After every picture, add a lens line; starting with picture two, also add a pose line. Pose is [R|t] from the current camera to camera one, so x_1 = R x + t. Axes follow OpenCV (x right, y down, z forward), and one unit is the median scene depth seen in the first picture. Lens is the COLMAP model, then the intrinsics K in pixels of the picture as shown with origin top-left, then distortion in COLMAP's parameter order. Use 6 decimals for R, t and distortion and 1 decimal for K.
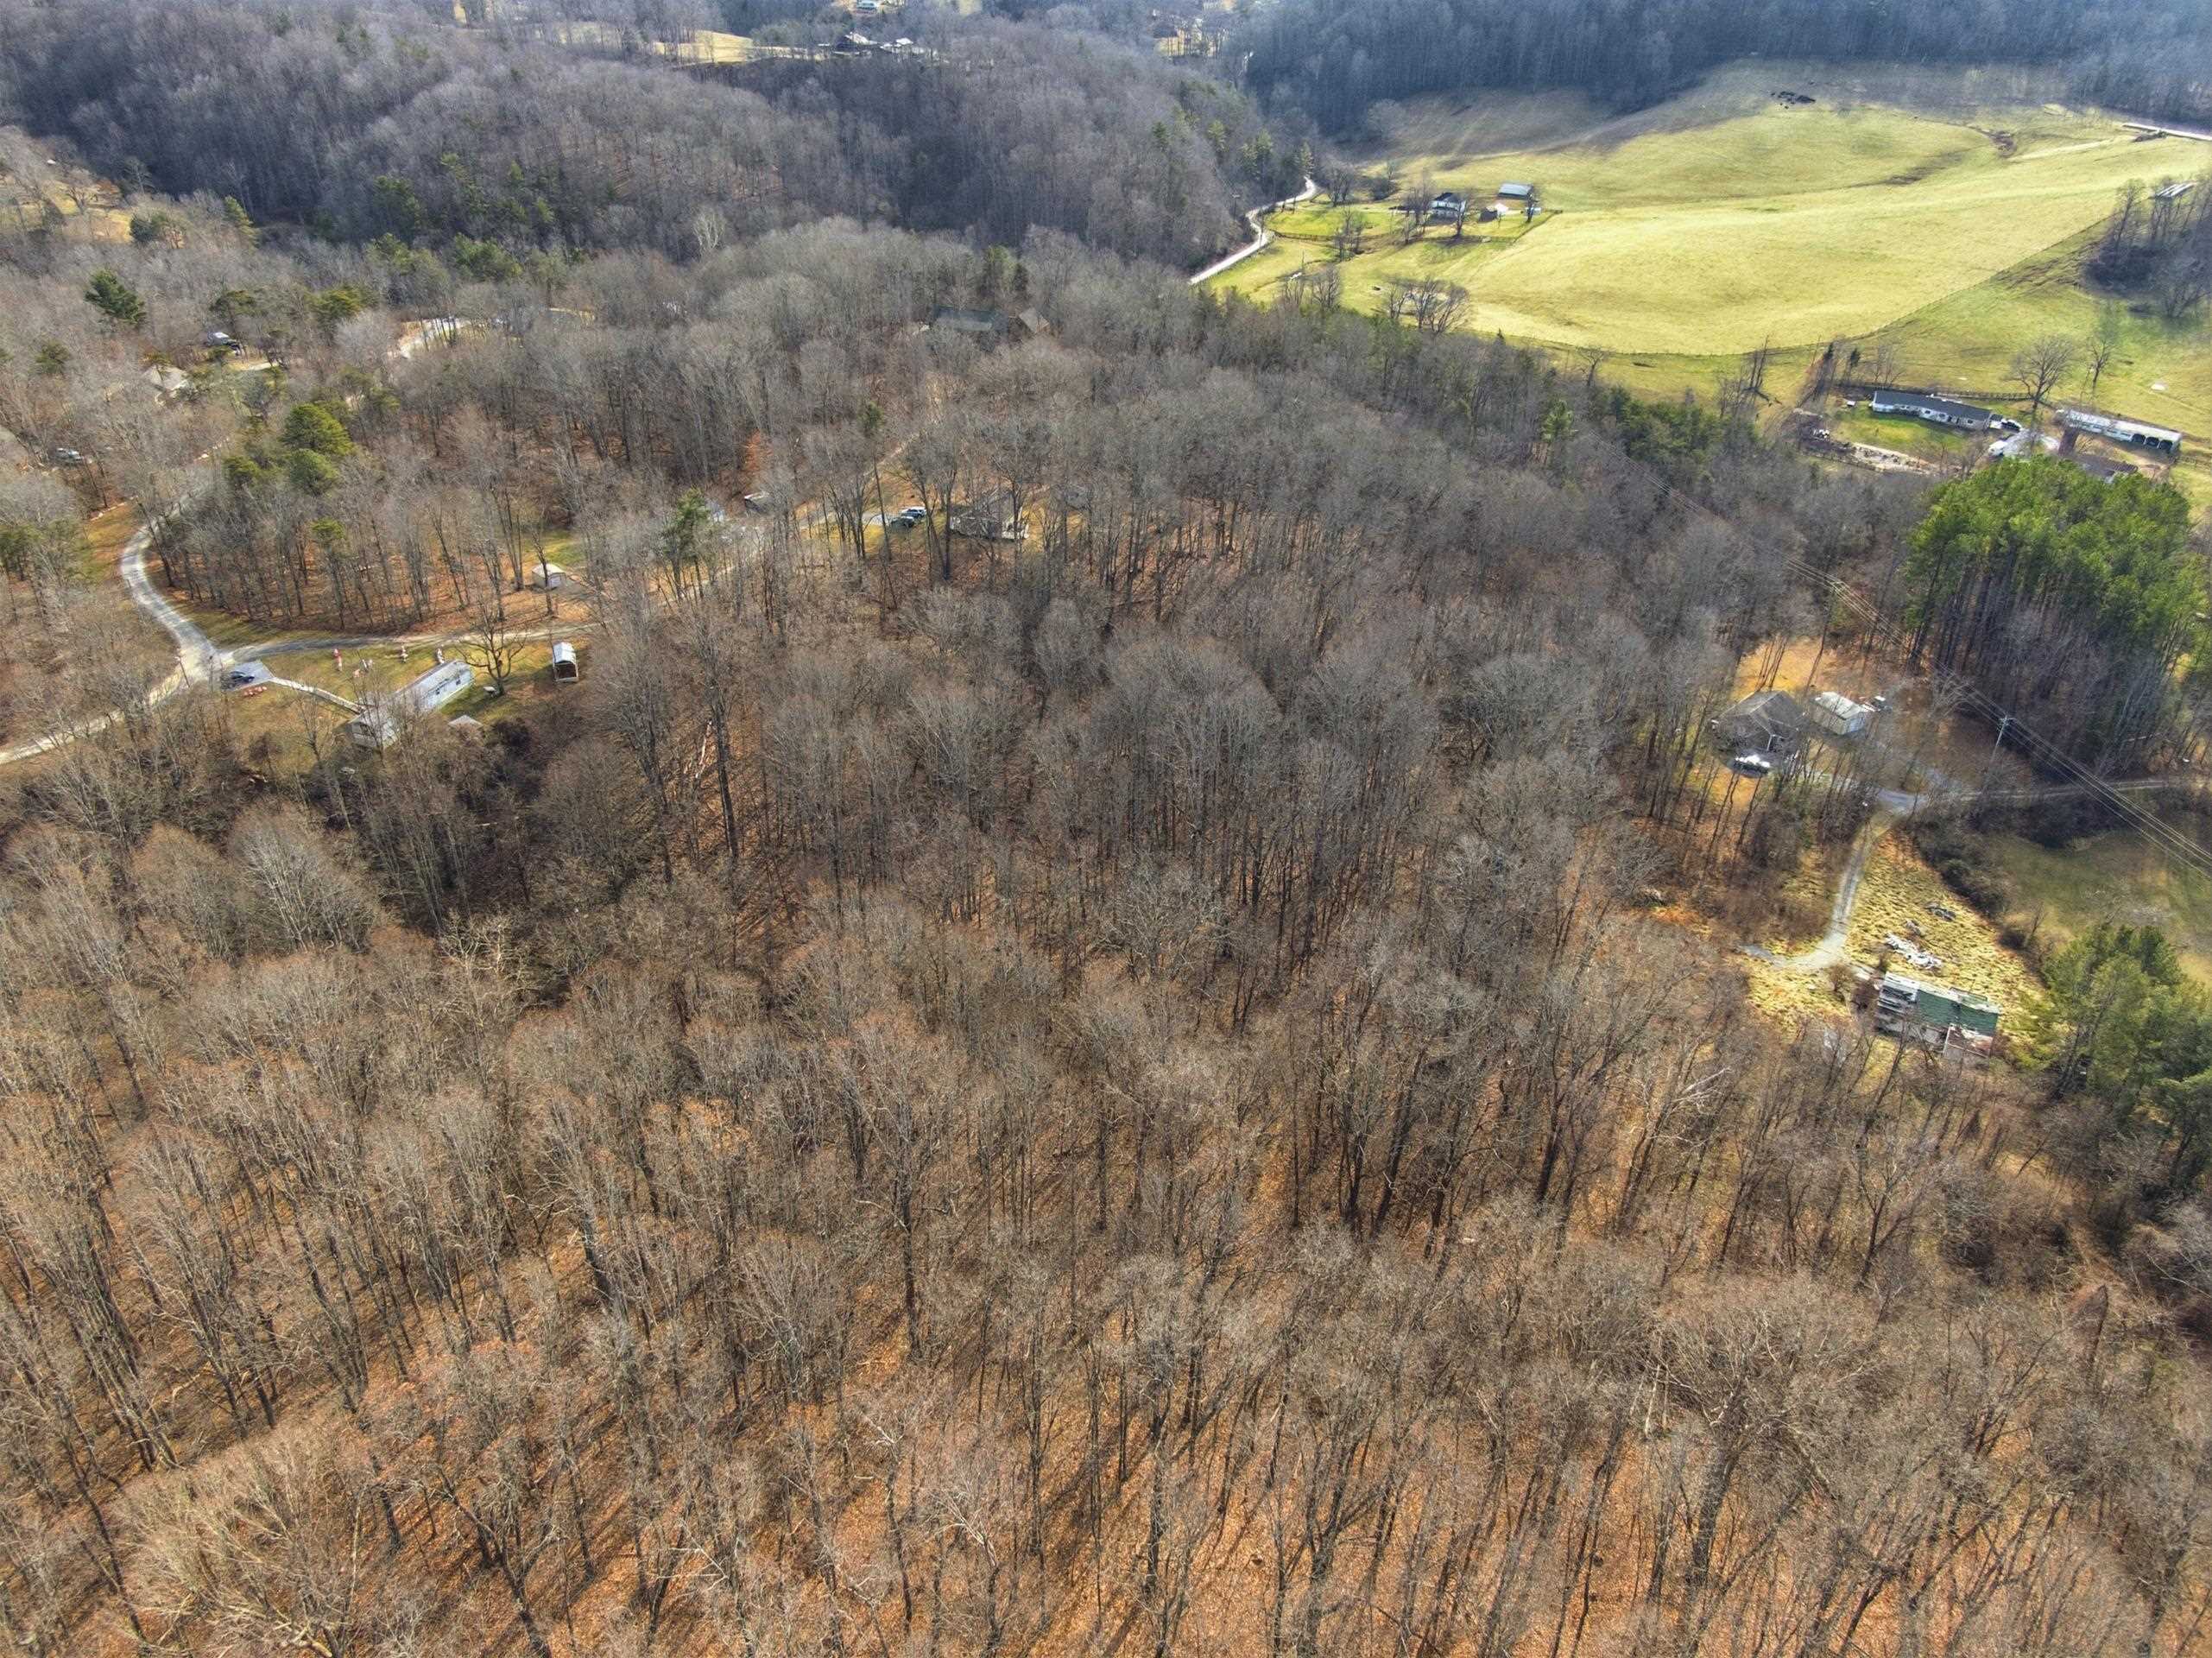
lens RADIAL K [[1545.4, 0, 1092.6], [0, 1545.4, 860.1], [0, 0, 1]] dist [-0.005425, 0.000062]
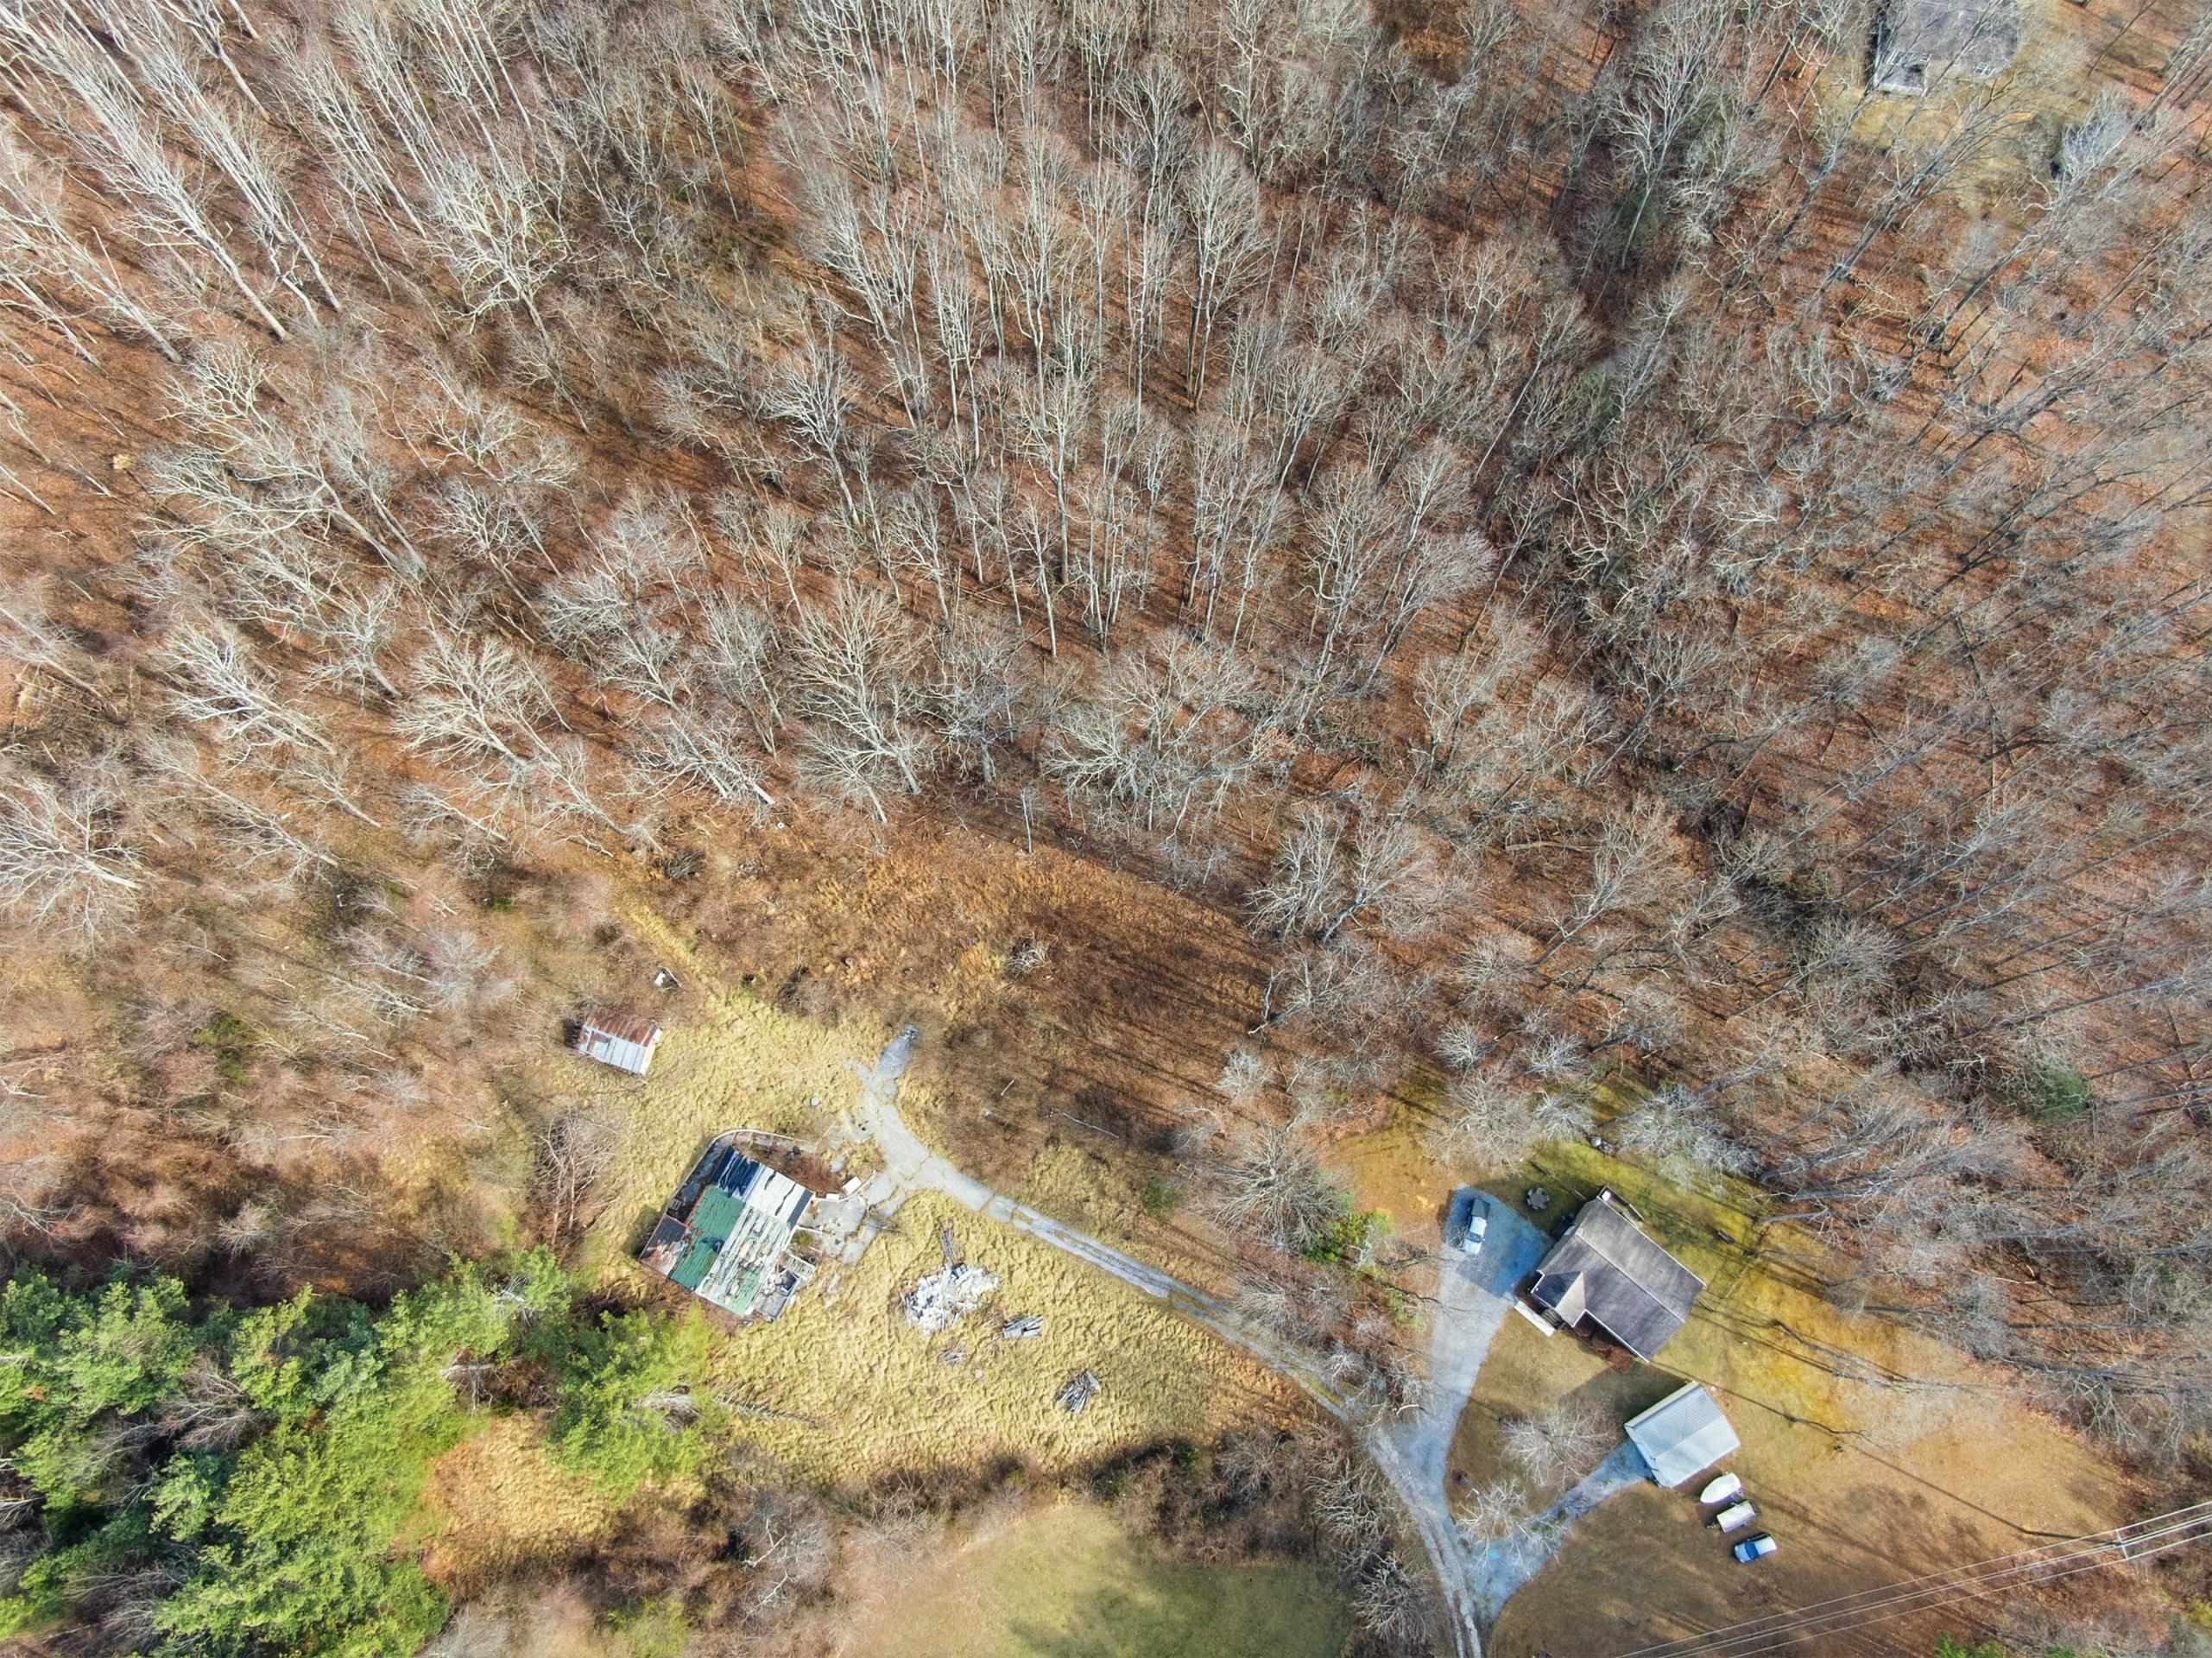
lens RADIAL K [[1603.4, 0, 1097.4], [0, 1603.4, 840.3], [0, 0, 1]] dist [0.042346, -0.065237]
pose [[0.076446, 0.951288, -0.298677, 0.498443], [-0.546214, 0.290561, 0.785637, -0.566597], [0.834150, 0.103082, 0.541819, 0.558538]]
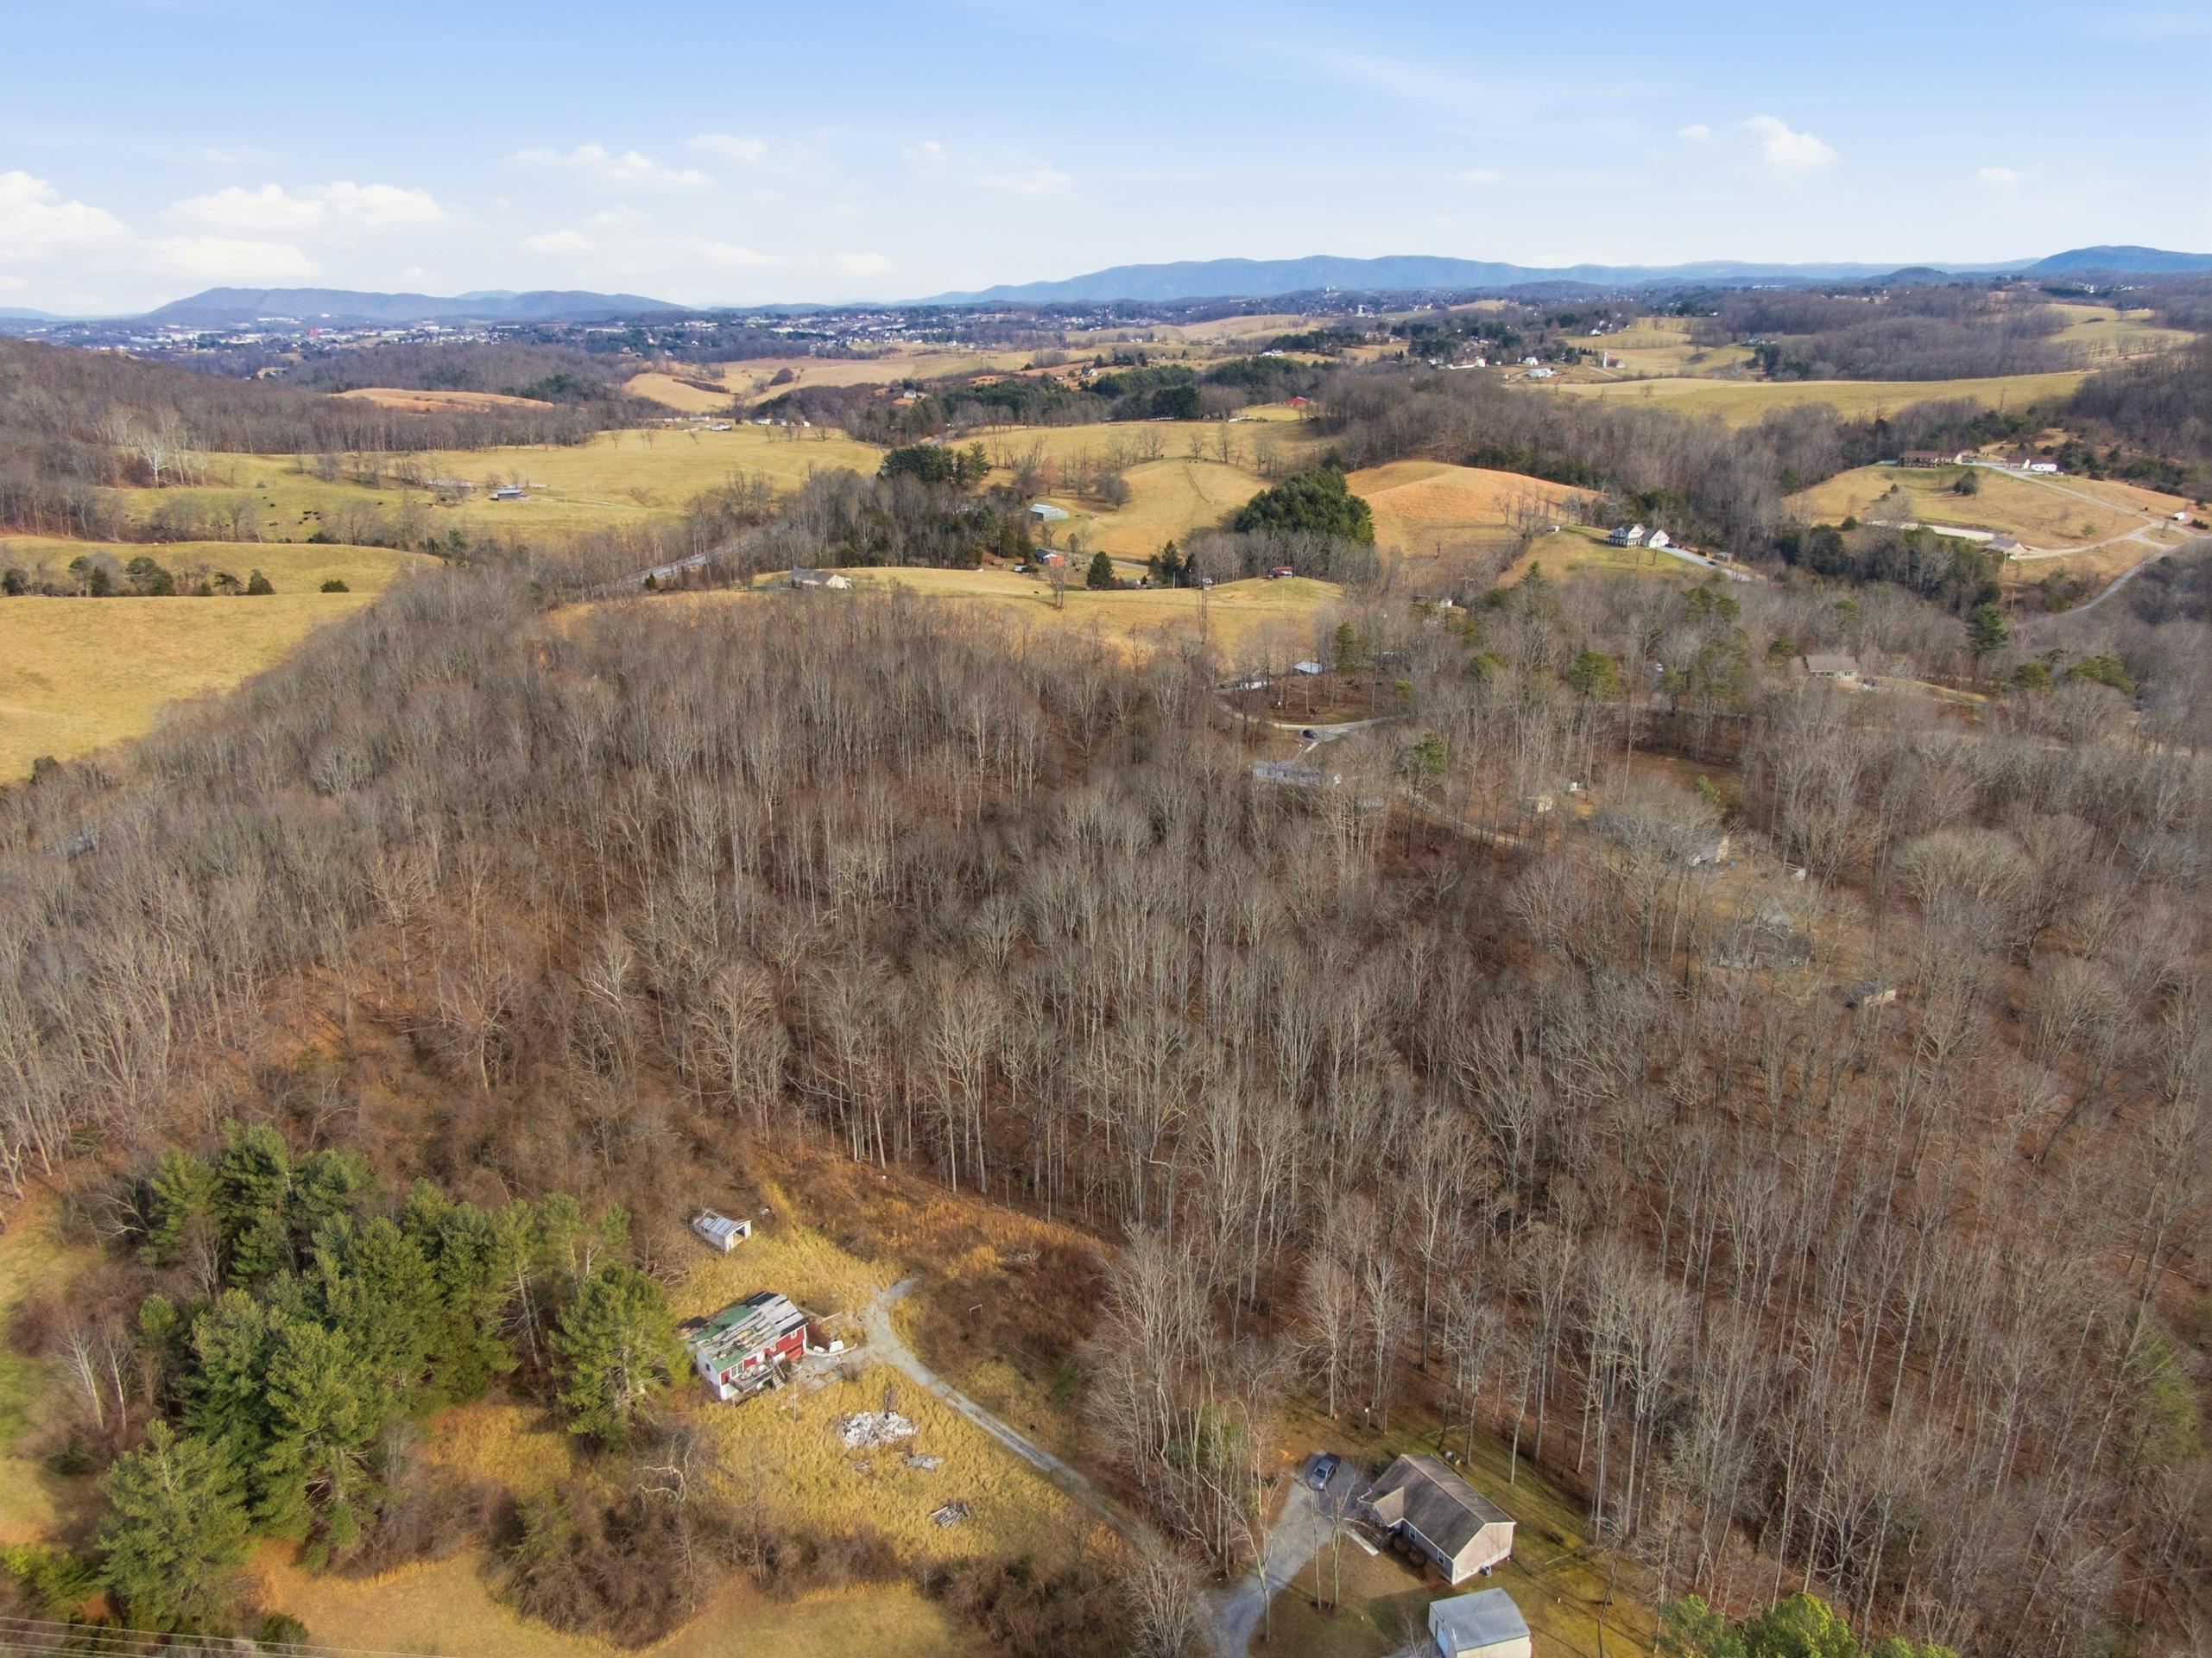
lens RADIAL K [[1603.4, 0, 1097.4], [0, 1603.4, 840.3], [0, 0, 1]] dist [0.042346, -0.065237]
pose [[-0.197217, 0.332314, -0.922319, 1.104730], [-0.516207, 0.764614, 0.385871, -0.547247], [0.833448, 0.552208, 0.020748, 0.804150]]
